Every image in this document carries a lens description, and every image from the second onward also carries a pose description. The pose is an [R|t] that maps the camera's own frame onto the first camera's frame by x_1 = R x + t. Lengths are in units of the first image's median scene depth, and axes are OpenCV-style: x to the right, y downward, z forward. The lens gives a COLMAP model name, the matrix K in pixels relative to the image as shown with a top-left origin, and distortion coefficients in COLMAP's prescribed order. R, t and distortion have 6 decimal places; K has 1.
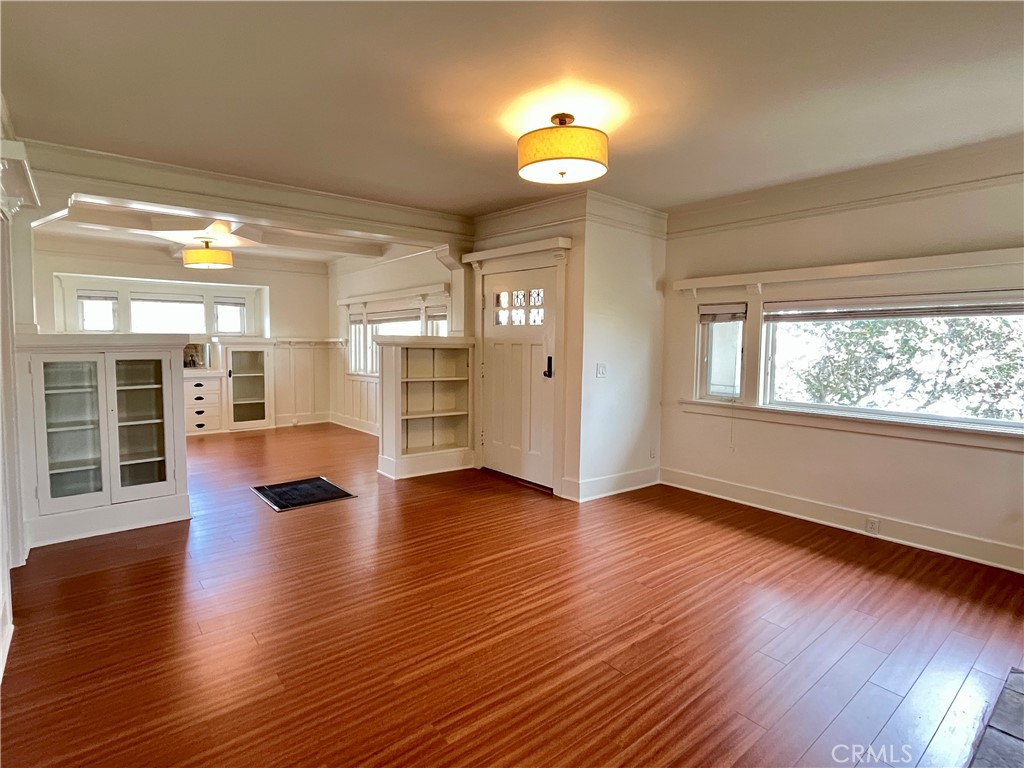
lens RADIAL K [[529.9, 0, 508.3], [0, 529.9, 379.7], [0, 0, 1]] dist [-0.004552, -0.000868]
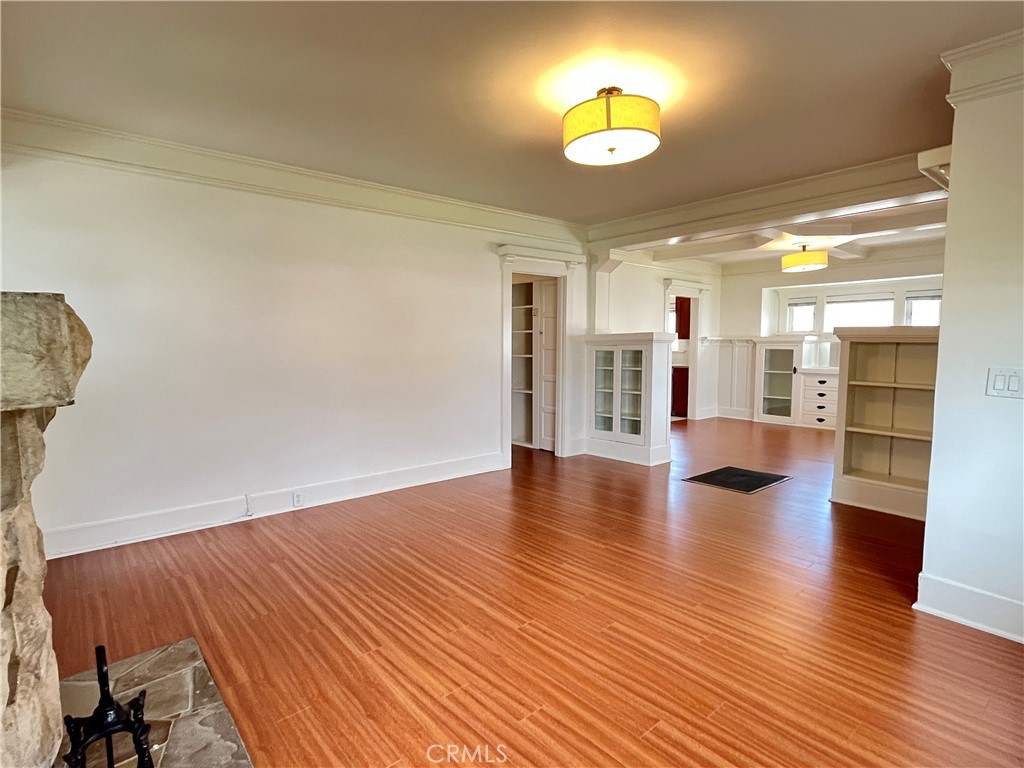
lens RADIAL K [[529.9, 0, 508.3], [0, 529.9, 379.7], [0, 0, 1]] dist [-0.004552, -0.000868]
pose [[0.016925, 0.062546, -0.997899, 0.926355], [-0.068896, 0.995742, 0.061242, -0.025363], [0.997480, 0.067714, 0.021162, 0.720543]]
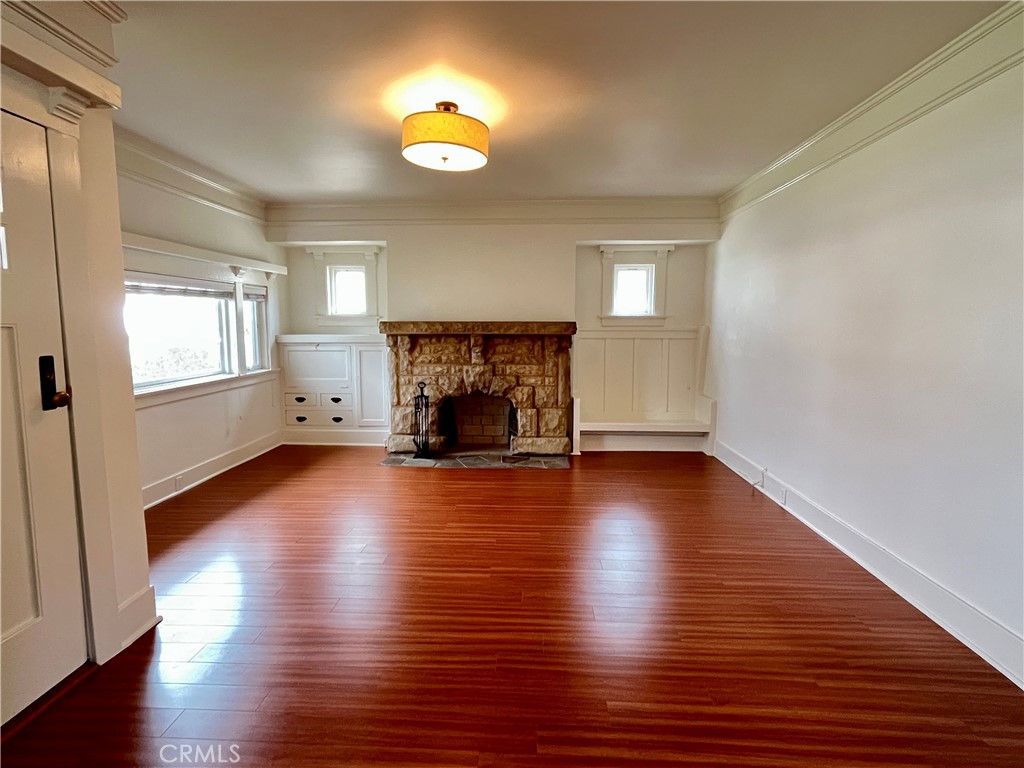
lens RADIAL K [[529.9, 0, 508.3], [0, 529.9, 379.7], [0, 0, 1]] dist [-0.004552, -0.000868]
pose [[-0.743962, -0.085217, 0.662766, -0.627606], [0.035796, 0.985328, 0.166873, -0.114701], [-0.667262, 0.147871, -0.729997, 1.520595]]
